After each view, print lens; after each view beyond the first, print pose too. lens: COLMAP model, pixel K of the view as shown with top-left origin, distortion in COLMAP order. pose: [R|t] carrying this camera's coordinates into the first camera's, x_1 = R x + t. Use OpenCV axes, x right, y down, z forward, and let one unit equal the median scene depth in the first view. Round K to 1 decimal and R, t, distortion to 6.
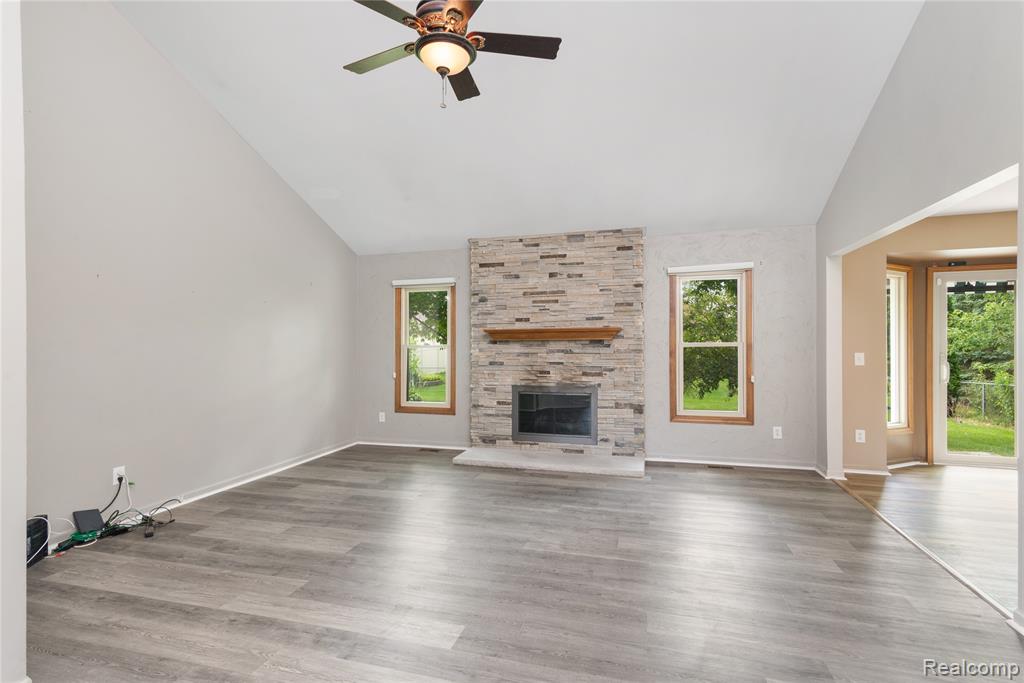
lens RADIAL K [[494.3, 0, 506.4], [0, 494.3, 346.6], [0, 0, 1]] dist [0.018247, -0.000829]
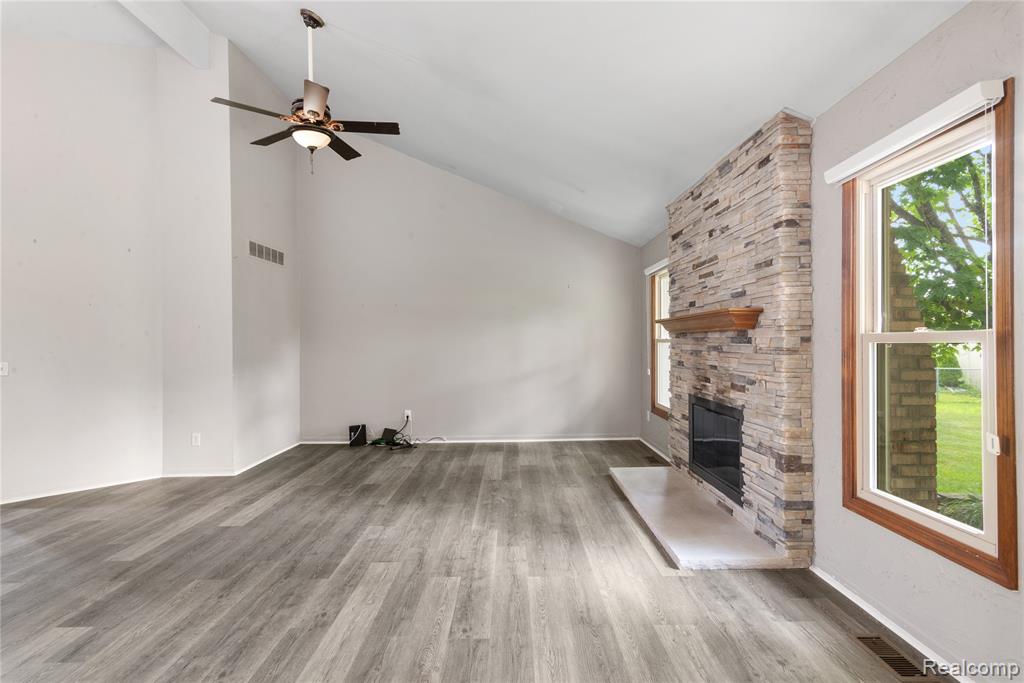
lens RADIAL K [[494.3, 0, 509.2], [0, 494.3, 340.9], [0, 0, 1]] dist [0.018247, -0.000829]
pose [[0.274287, -0.001706, -0.961646, 0.708581], [0.008298, 0.999965, 0.000593, -0.003930], [0.961612, -0.008142, 0.274292, 0.595296]]
